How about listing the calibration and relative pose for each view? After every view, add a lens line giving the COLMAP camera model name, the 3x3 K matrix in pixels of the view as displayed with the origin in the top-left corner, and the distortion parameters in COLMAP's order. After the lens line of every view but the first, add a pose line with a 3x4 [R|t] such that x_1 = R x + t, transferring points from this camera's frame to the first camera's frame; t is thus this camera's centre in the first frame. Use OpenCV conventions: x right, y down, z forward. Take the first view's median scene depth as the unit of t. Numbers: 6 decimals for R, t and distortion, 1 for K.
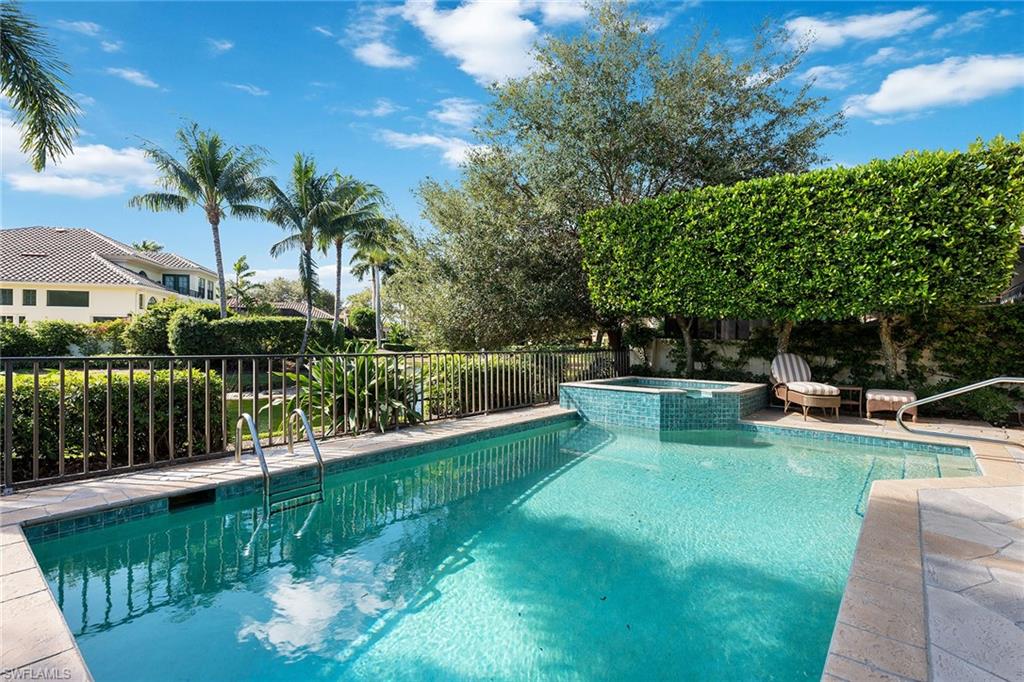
lens RADIAL K [[475.3, 0, 512.0], [0, 475.3, 341.0], [0, 0, 1]] dist [0.000306, -0.000068]
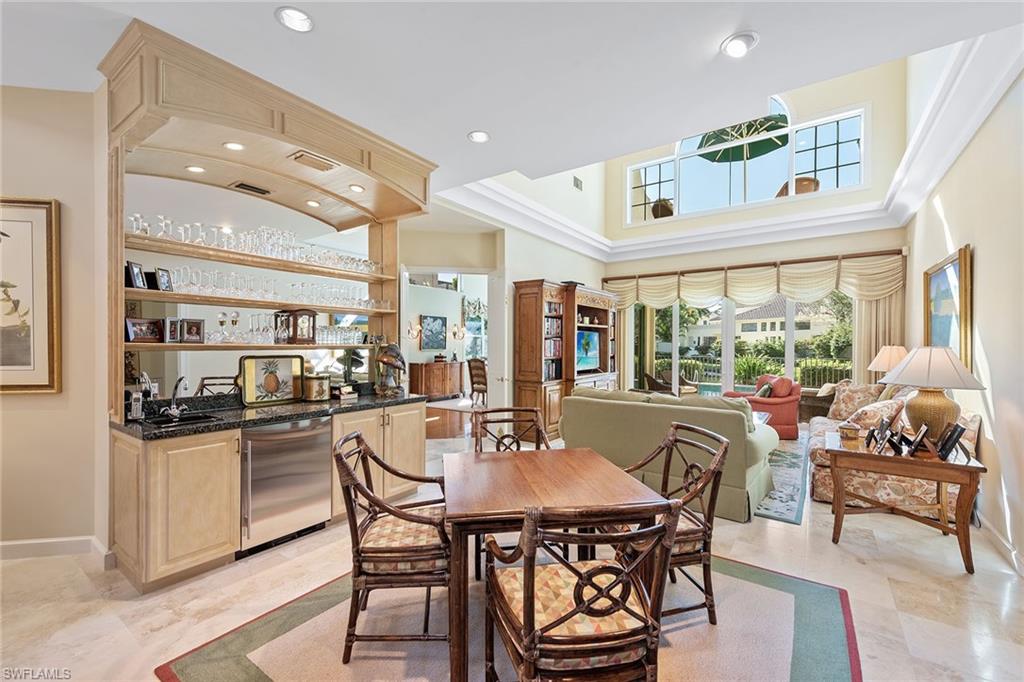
lens RADIAL K [[431.1, 0, 497.9], [0, 431.1, 351.8], [0, 0, 1]] dist [0.000851, -0.000325]
pose [[0.047140, 0.007640, -0.998859, 0.617189], [0.001584, 0.999969, 0.007724, -0.009097], [0.998887, -0.001946, 0.047126, -0.165446]]
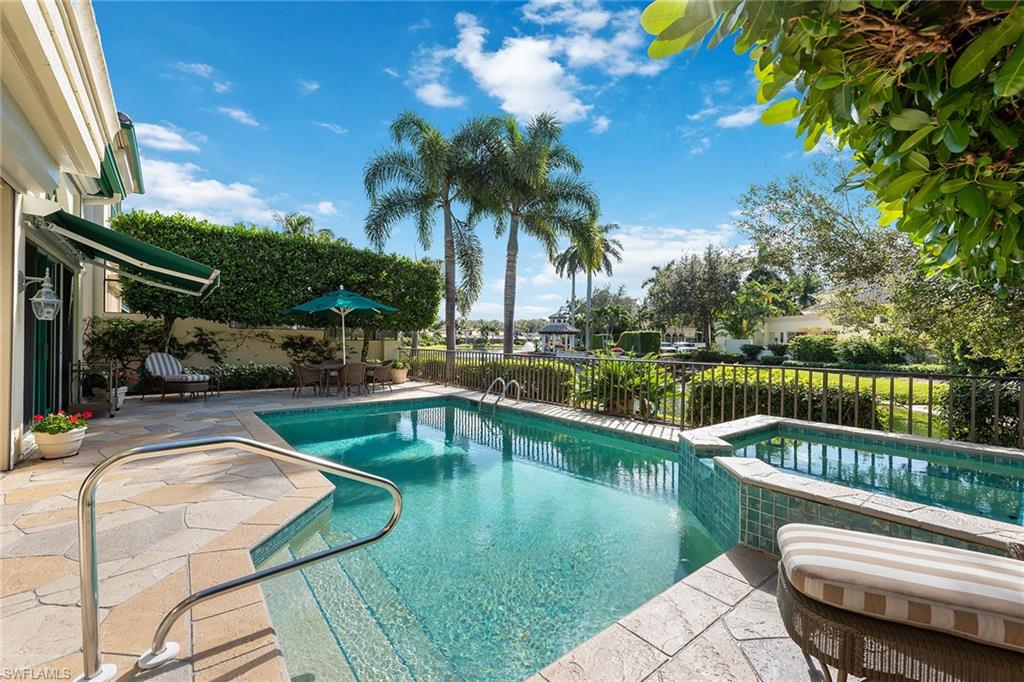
lens RADIAL K [[422.3, 0, 505.6], [0, 422.3, 344.6], [0, 0, 1]] dist [0.005493, -0.000387]
pose [[-0.214387, -0.005125, -0.976735, 0.288320], [-0.012123, 0.999923, -0.002586, -0.002331], [0.976674, 0.011286, -0.214432, 0.276525]]
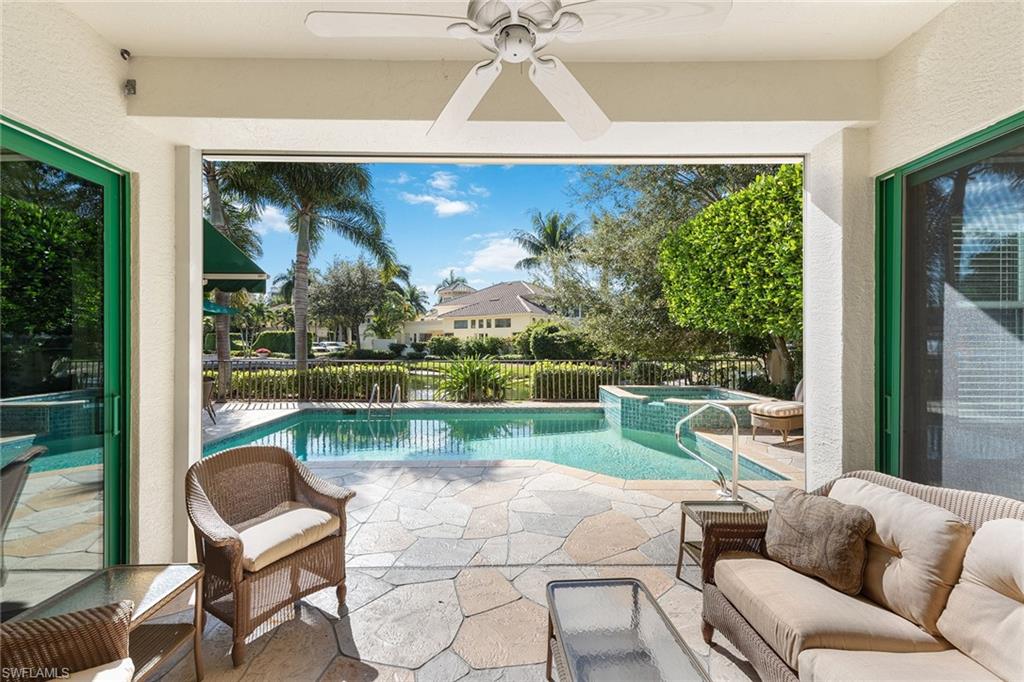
lens RADIAL K [[409.9, 0, 508.1], [0, 409.9, 342.1], [0, 0, 1]] dist [0.016095, 0.000047]
pose [[0.641269, -0.008583, -0.767268, 0.305344], [0.008074, 0.999958, -0.004437, -0.011568], [0.767274, -0.003349, 0.641311, 0.020384]]
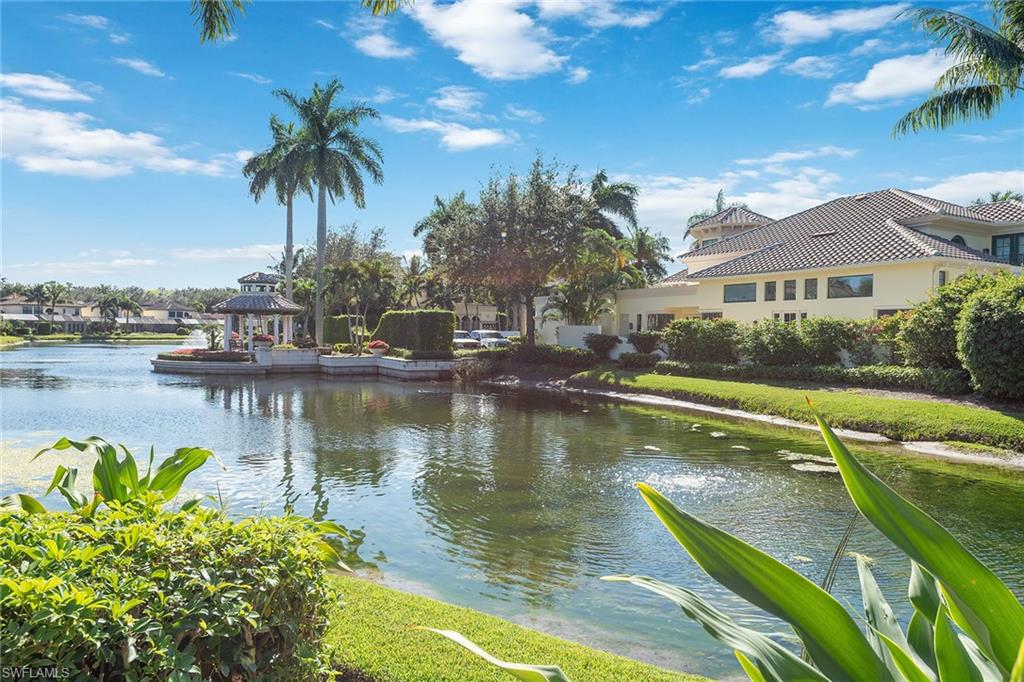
lens RADIAL K [[667.2, 0, 509.0], [0, 667.2, 343.9], [0, 0, 1]] dist [0.027219, -0.004485]
pose [[0.257497, 0.010345, -0.966224, -0.072127], [-0.005925, 0.999941, 0.009127, -0.008039], [0.966261, 0.003375, 0.257543, 0.251906]]
